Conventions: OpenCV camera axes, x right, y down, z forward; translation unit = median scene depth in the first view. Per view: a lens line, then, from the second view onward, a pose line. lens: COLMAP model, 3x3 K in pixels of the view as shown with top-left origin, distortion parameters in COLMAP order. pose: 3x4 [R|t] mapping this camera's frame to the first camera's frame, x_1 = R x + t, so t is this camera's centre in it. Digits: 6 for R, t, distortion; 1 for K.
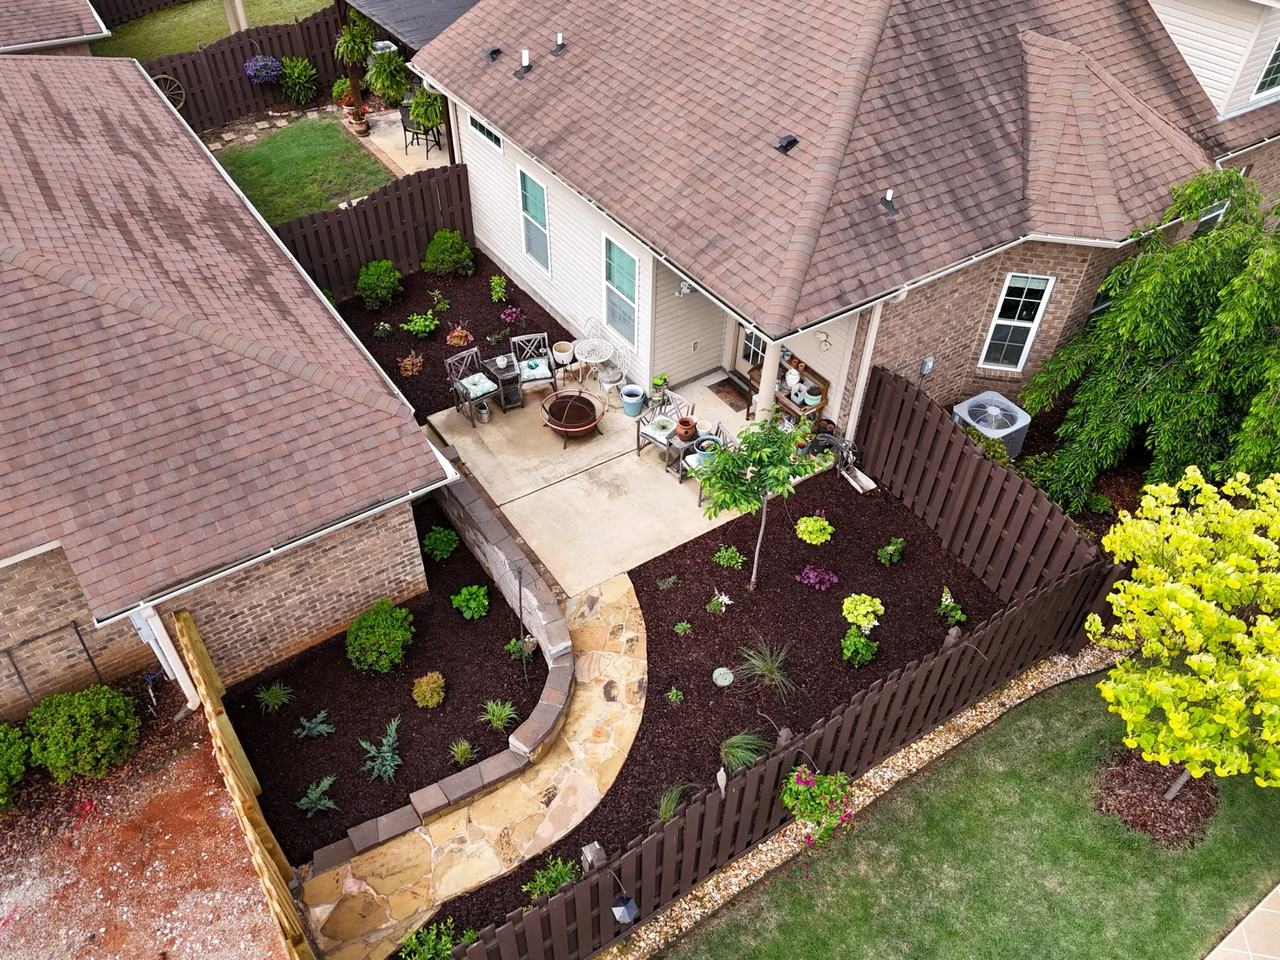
lens RADIAL K [[950.2, 0, 640.0], [0, 950.2, 480.0], [0, 0, 1]] dist [0.063622, -0.054236]
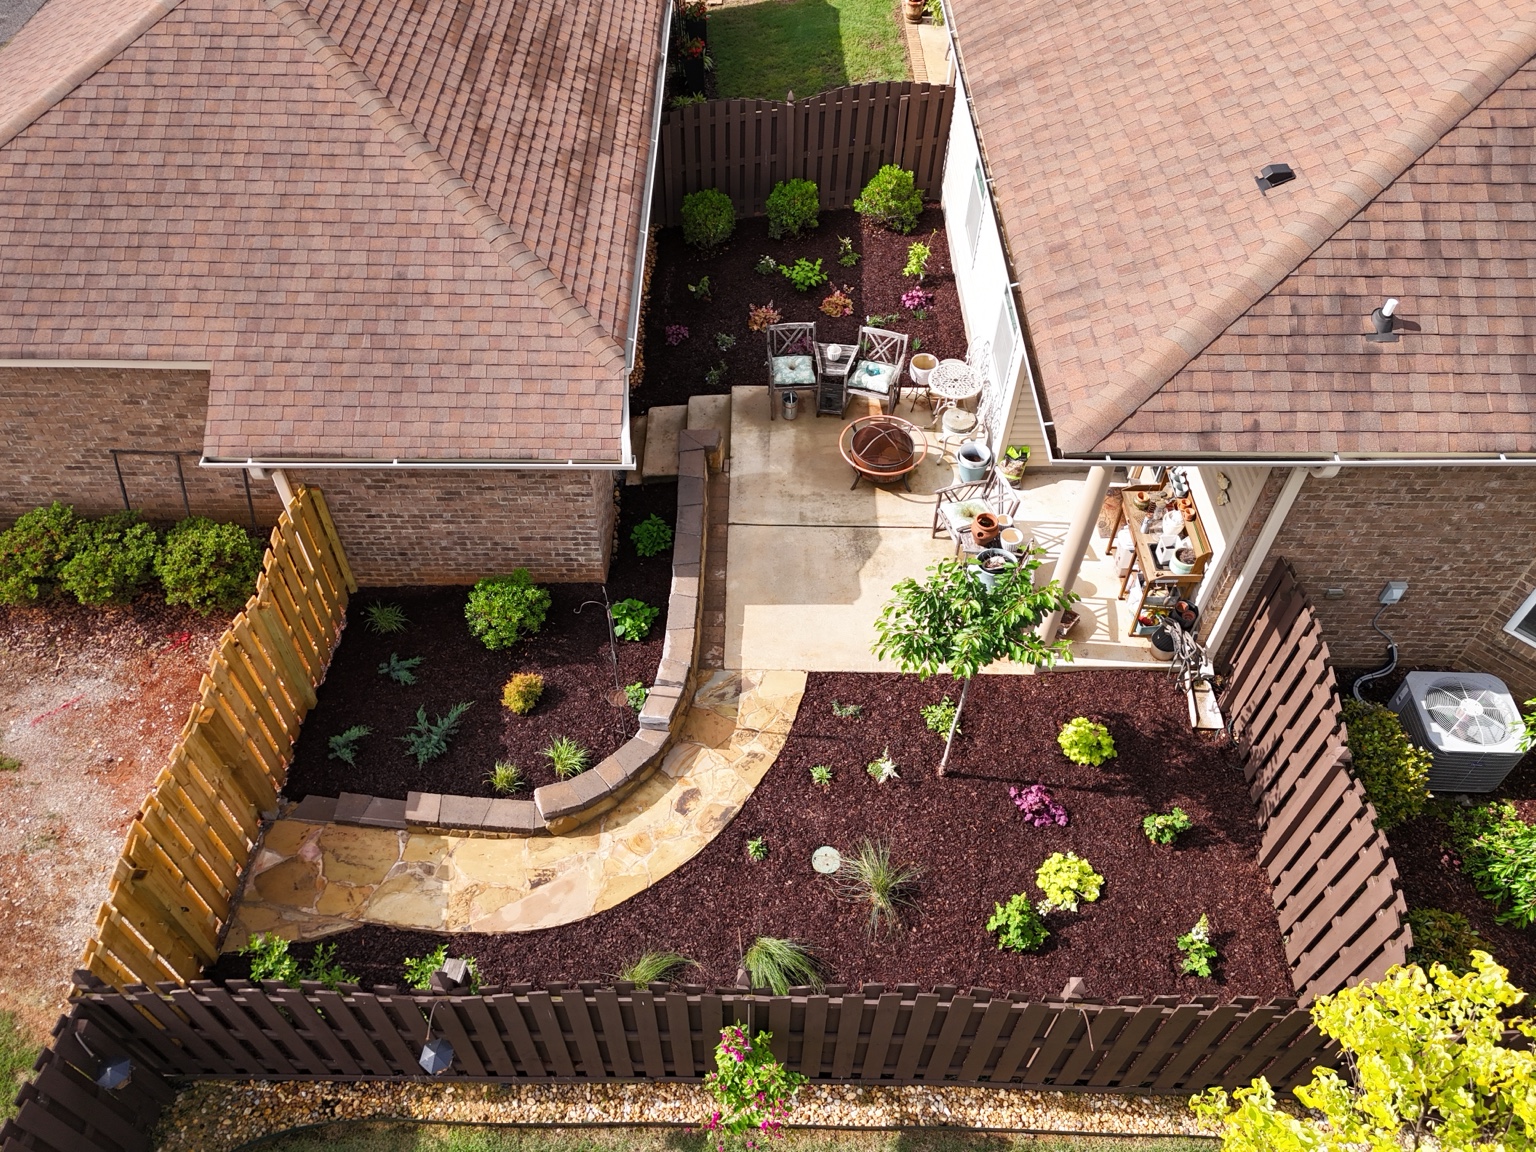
lens RADIAL K [[1140.3, 0, 768.0], [0, 1140.3, 576.0], [0, 0, 1]] dist [0.063622, -0.054236]
pose [[0.828954, 0.417500, -0.372196, 0.282824], [-0.381037, 0.908677, 0.170636, -0.121858], [0.409447, 0.000371, 0.912334, 0.182150]]
